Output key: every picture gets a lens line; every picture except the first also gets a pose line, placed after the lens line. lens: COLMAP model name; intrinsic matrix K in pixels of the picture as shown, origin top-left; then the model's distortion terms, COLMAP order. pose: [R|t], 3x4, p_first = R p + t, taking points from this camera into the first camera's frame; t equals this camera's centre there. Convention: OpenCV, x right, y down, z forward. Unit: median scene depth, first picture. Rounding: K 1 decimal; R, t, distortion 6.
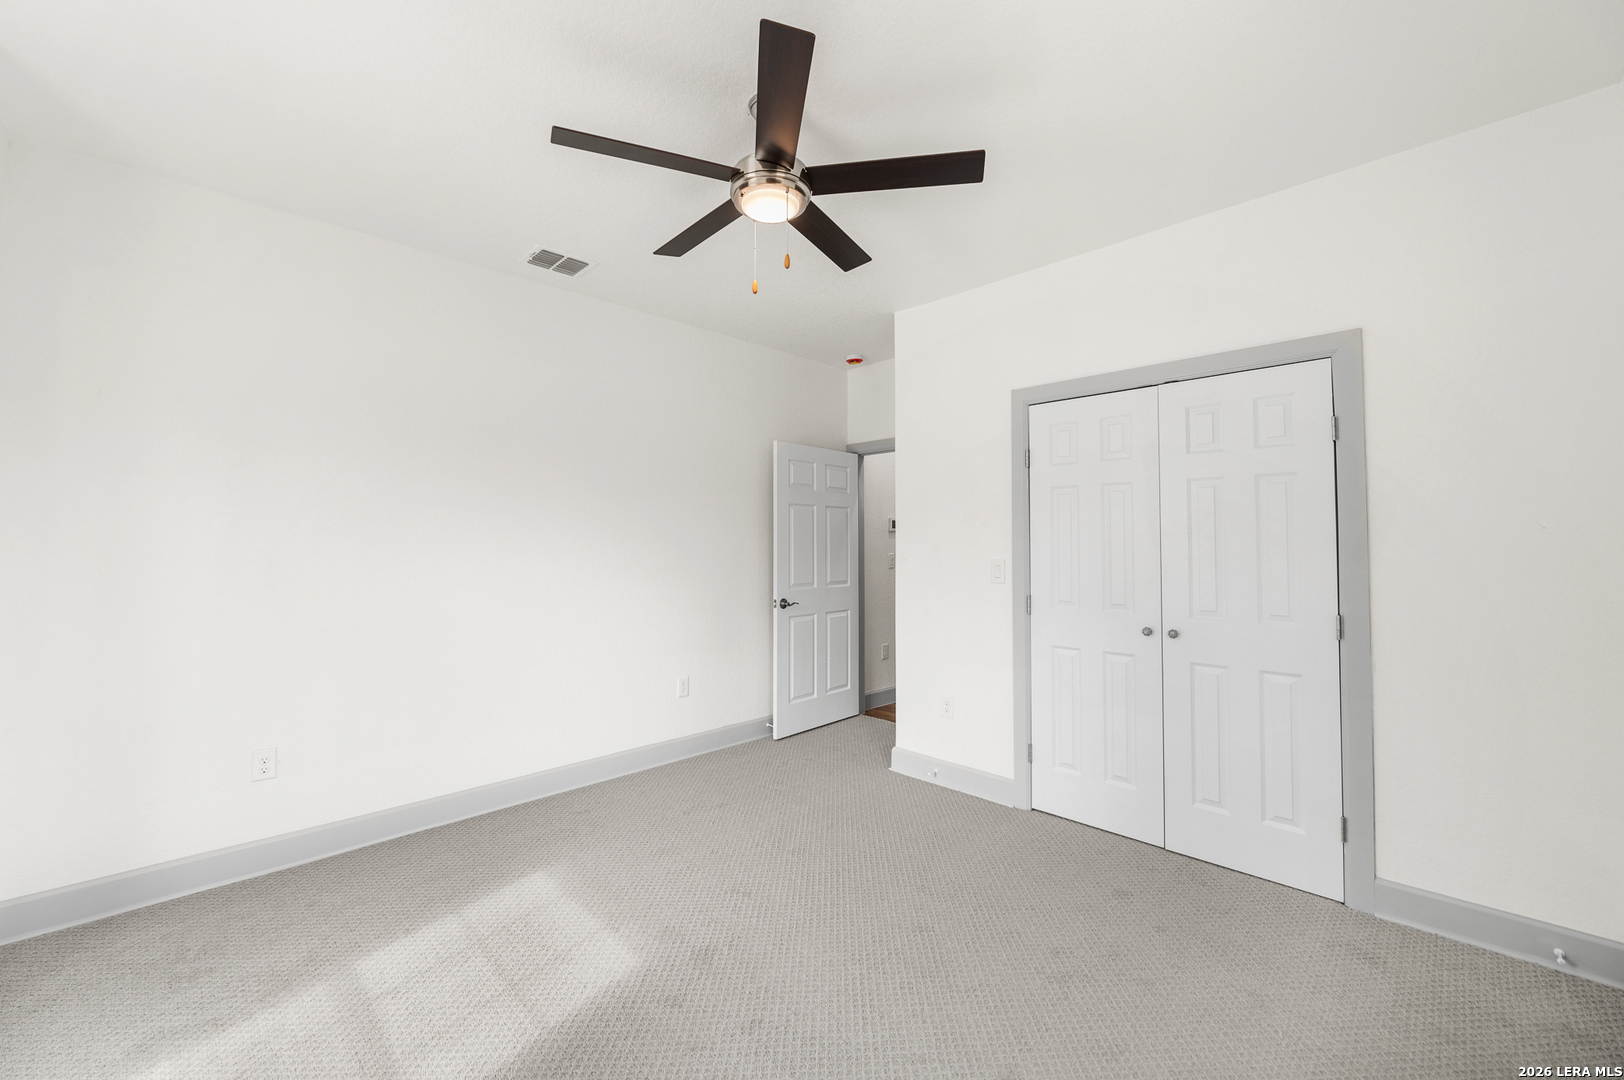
lens RADIAL K [[654.4, 0, 802.0], [0, 654.4, 530.9], [0, 0, 1]] dist [-0.002851, -0.000679]
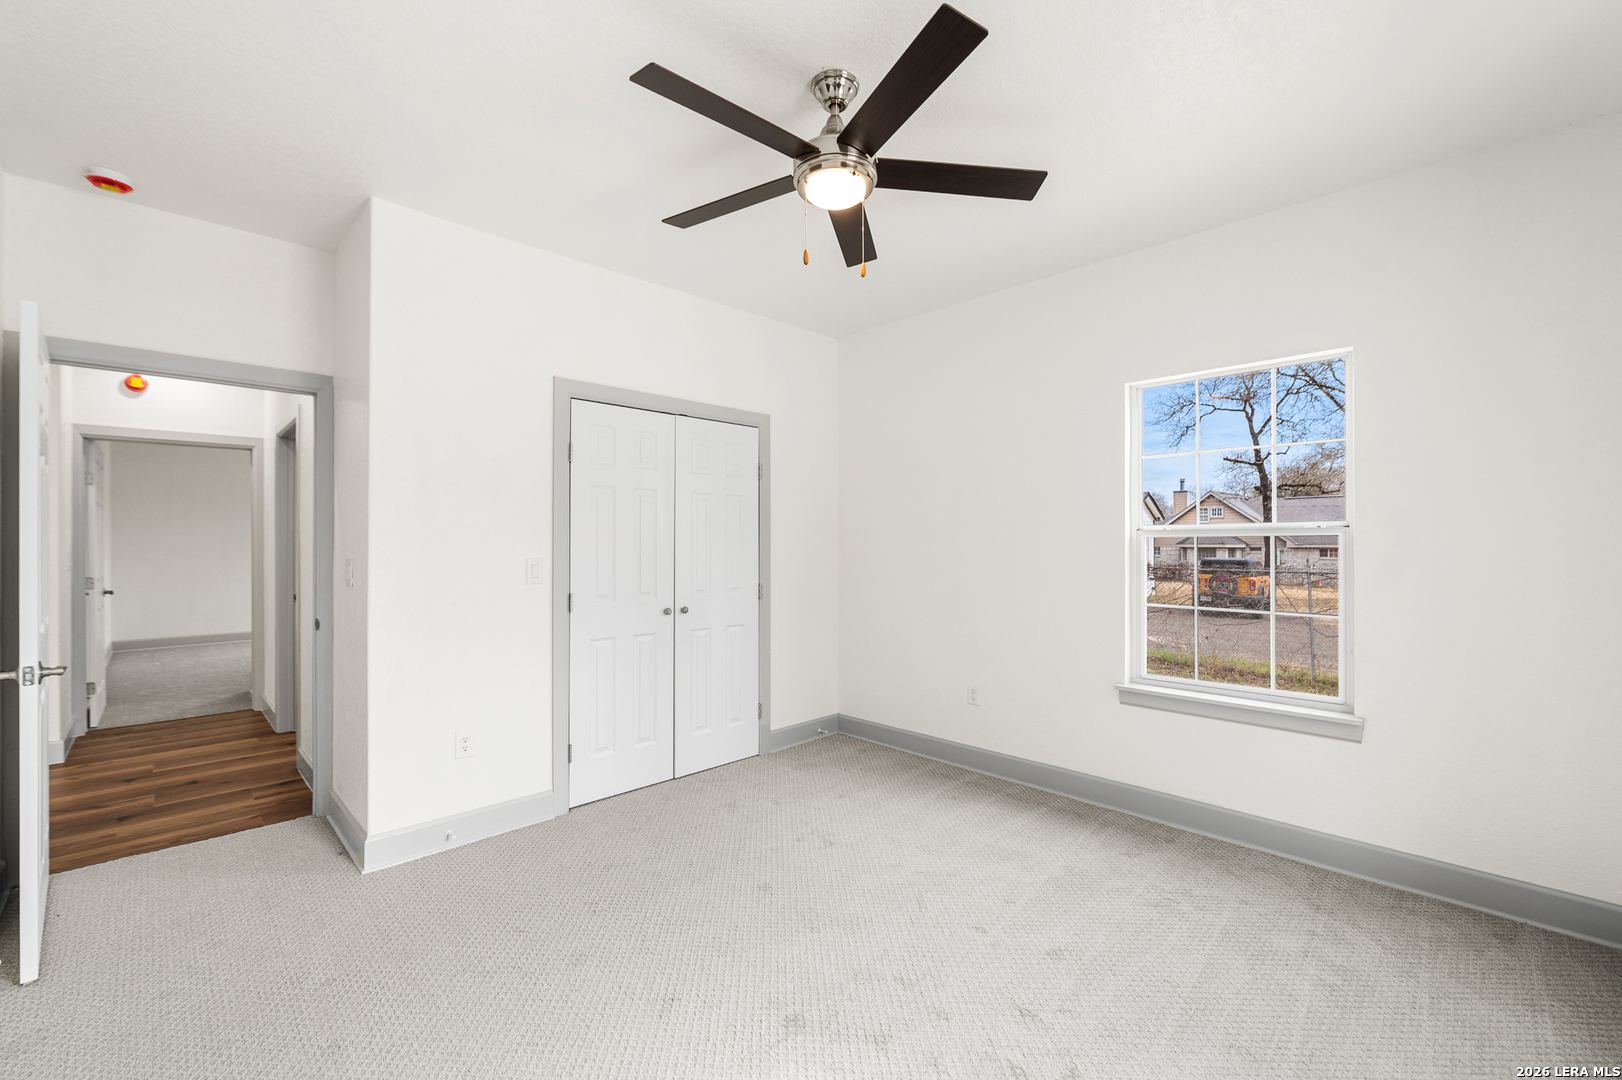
lens RADIAL K [[666.7, 0, 802.9], [0, 666.7, 542.1], [0, 0, 1]] dist [0.000125, 0.000024]
pose [[0.011595, -0.003910, 0.999925, -0.733986], [-0.022574, 0.999736, 0.004171, 0.011210], [-0.999678, -0.022620, 0.011504, 0.729864]]
